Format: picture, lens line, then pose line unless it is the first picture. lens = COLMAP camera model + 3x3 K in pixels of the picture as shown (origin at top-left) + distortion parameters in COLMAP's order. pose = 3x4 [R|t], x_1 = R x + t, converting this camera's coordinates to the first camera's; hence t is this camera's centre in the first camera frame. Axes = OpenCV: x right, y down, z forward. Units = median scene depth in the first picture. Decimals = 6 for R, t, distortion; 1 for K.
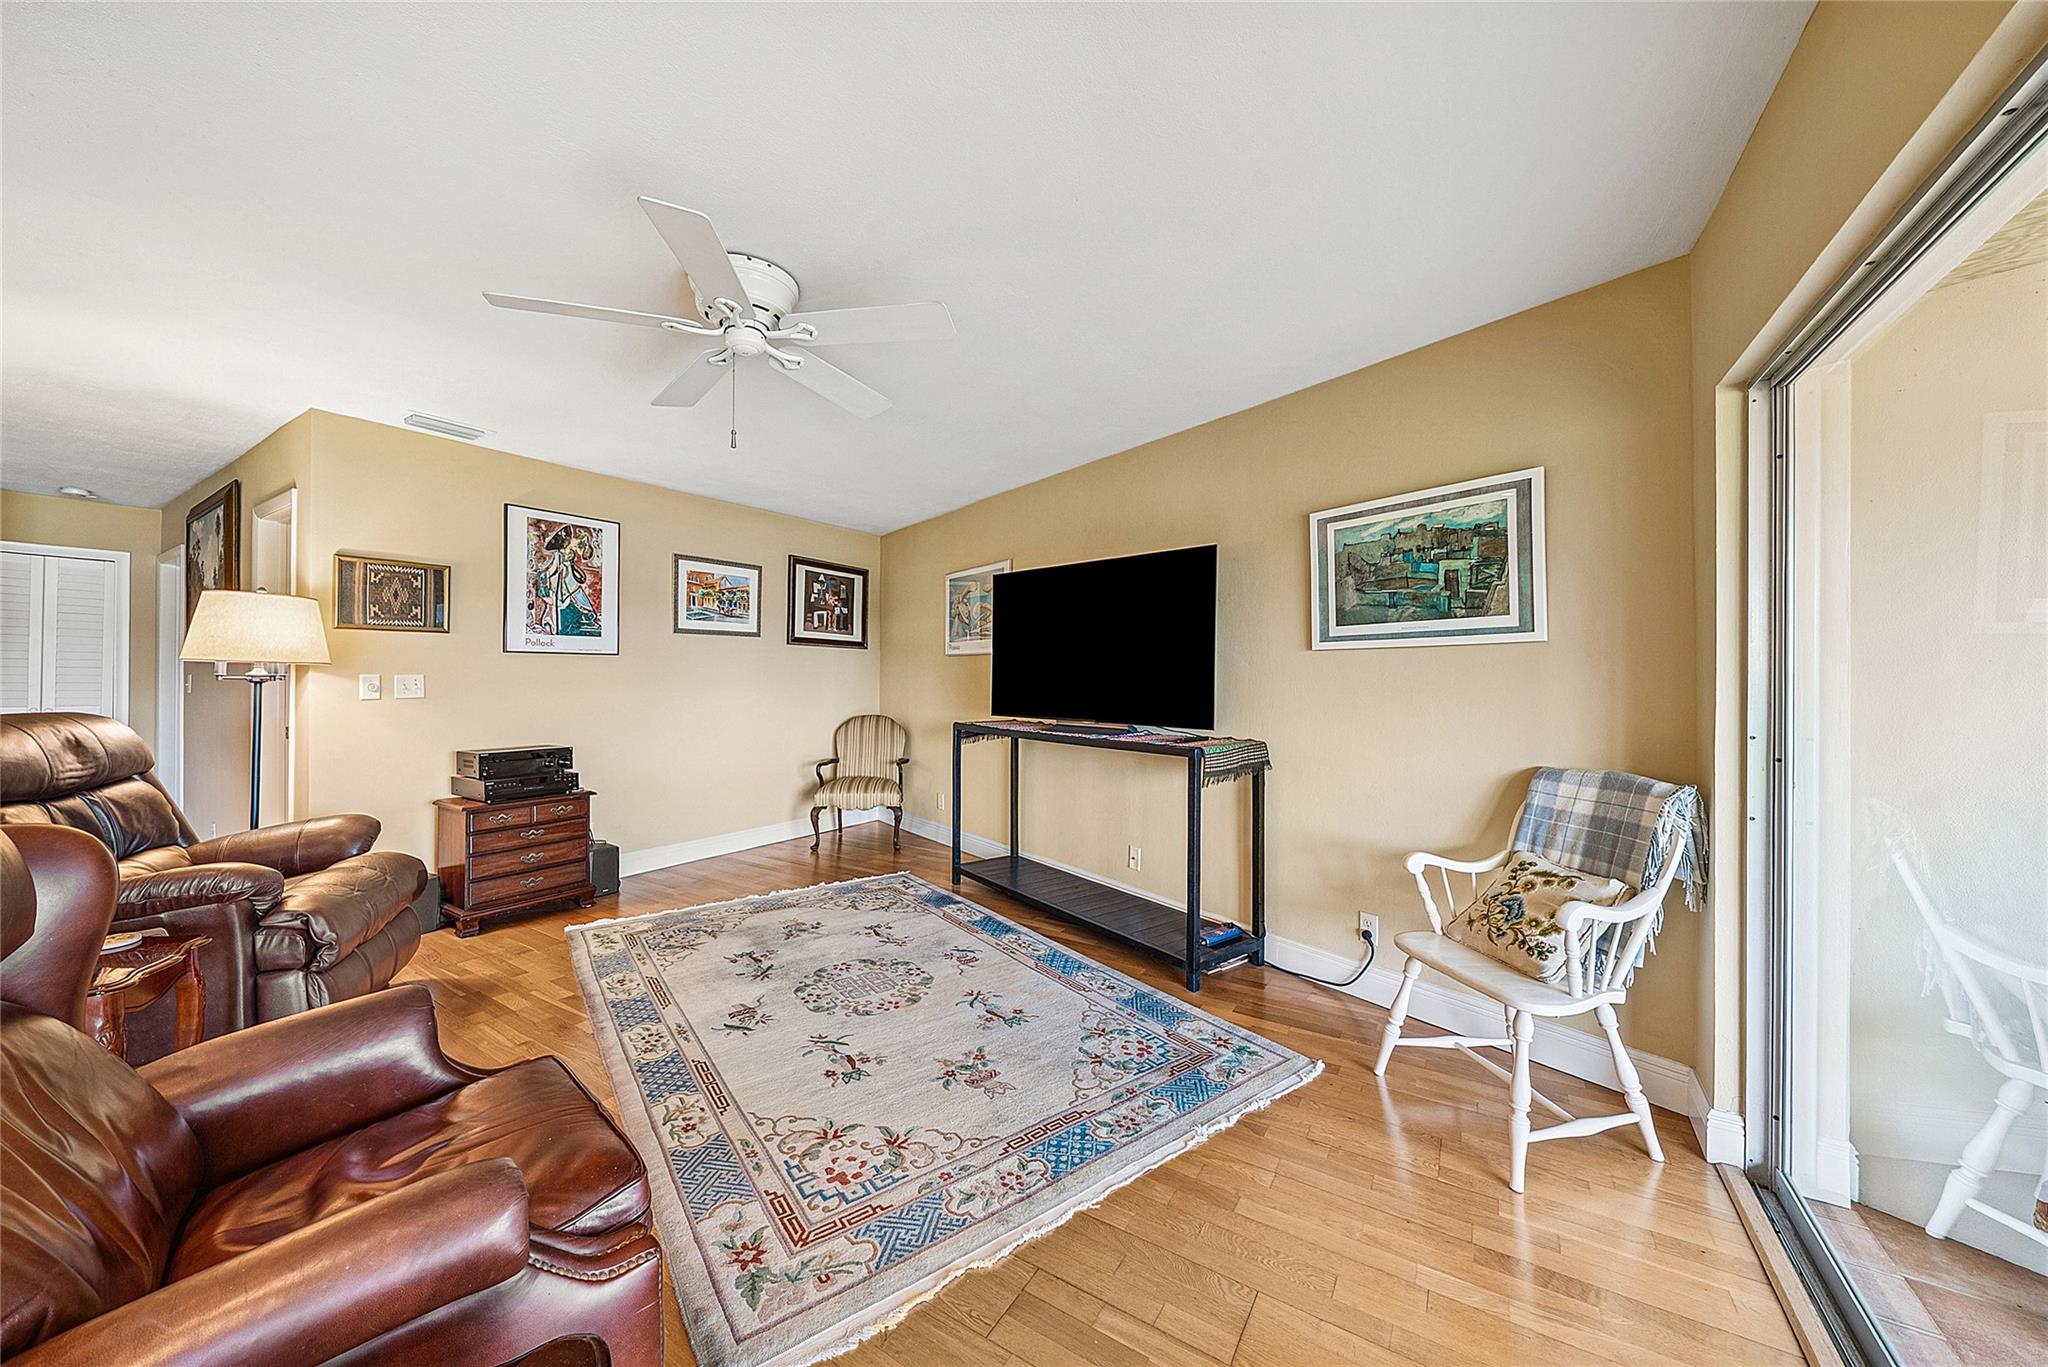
lens RADIAL K [[724.9, 0, 1029.1], [0, 724.9, 672.9], [0, 0, 1]] dist [-0.001983, -0.000127]
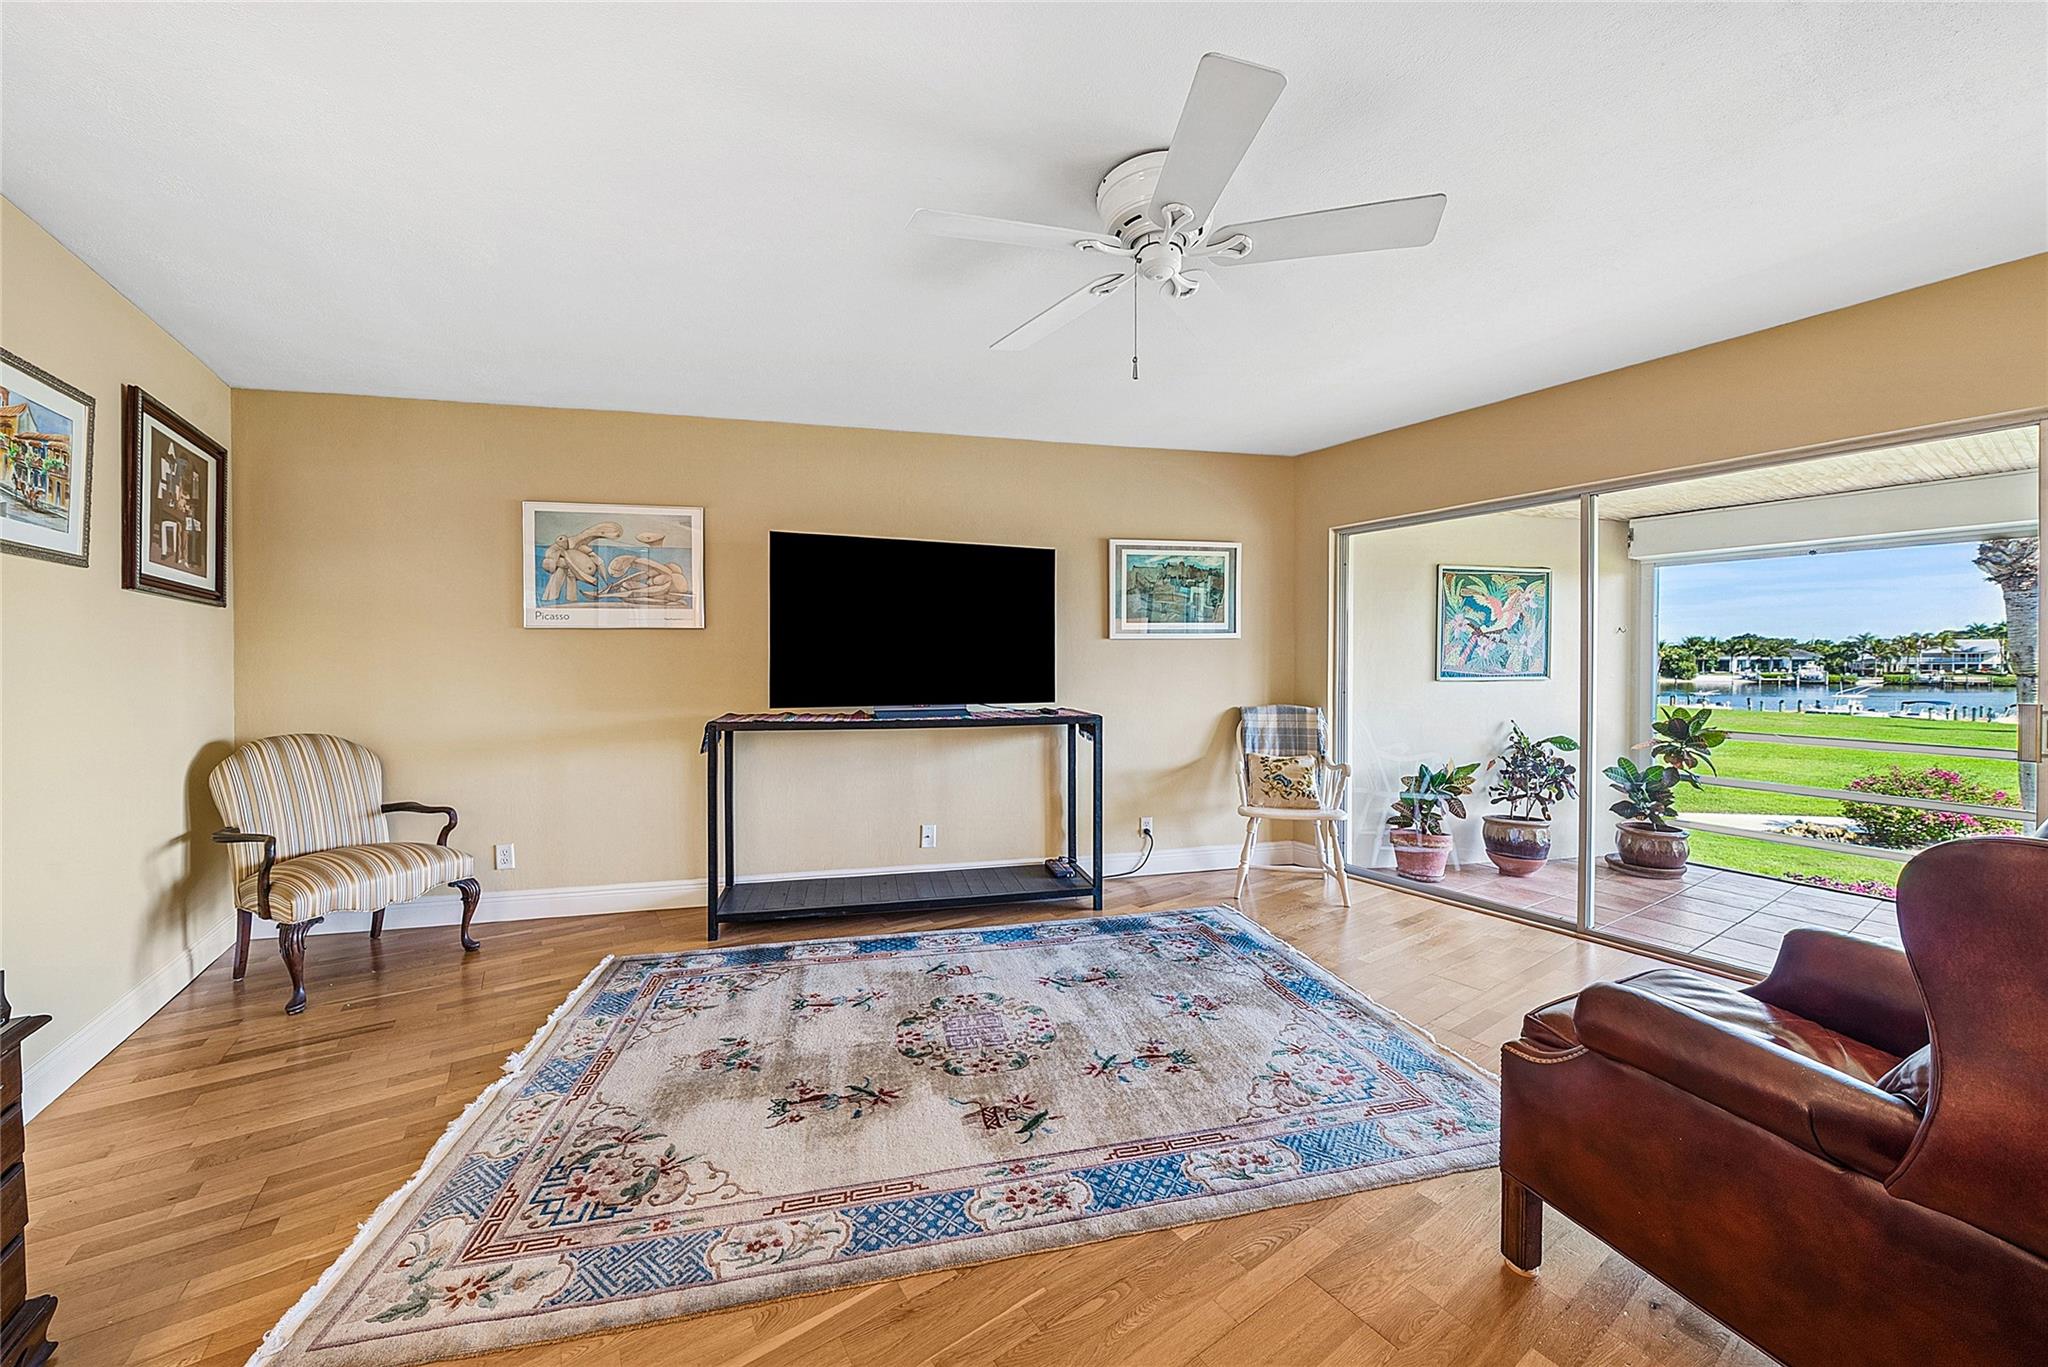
lens RADIAL K [[717.7, 0, 1015.3], [0, 717.7, 664.1], [0, 0, 1]] dist [-0.001555, -0.000156]
pose [[0.412035, -0.009274, 0.911121, -0.852758], [-0.000625, 0.999945, 0.010460, 0.002143], [-0.911168, -0.004880, 0.412007, 0.556528]]
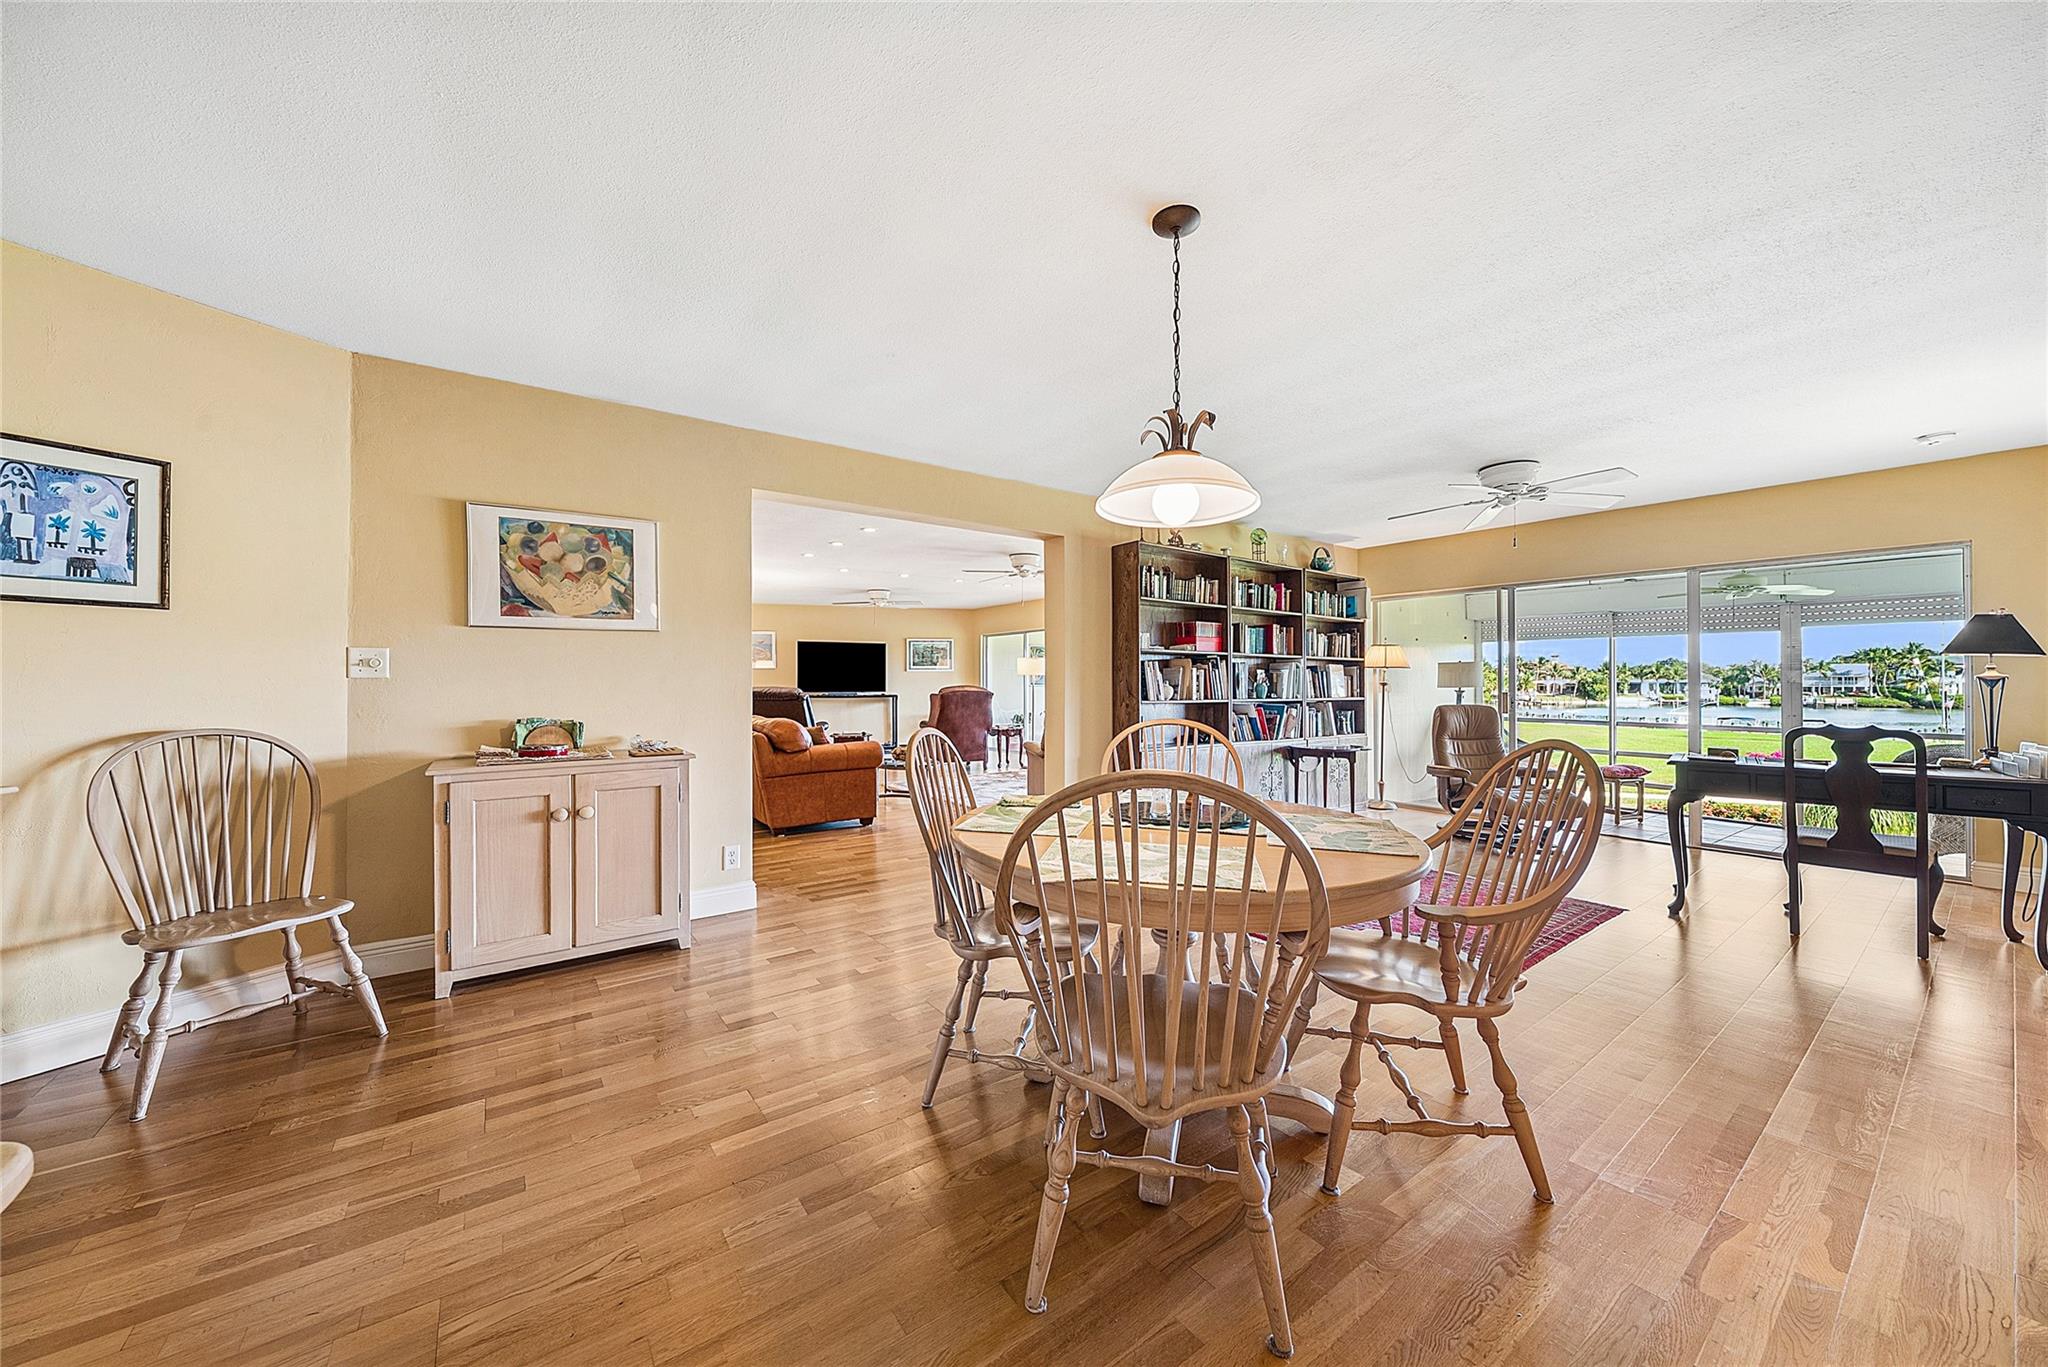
lens RADIAL K [[724.9, 0, 1029.1], [0, 724.9, 672.9], [0, 0, 1]] dist [-0.001983, -0.000127]
pose [[0.355163, 0.009195, 0.934759, -3.009798], [-0.000895, 0.999955, -0.009497, 0.014325], [-0.934804, 0.002536, 0.355155, -1.051897]]
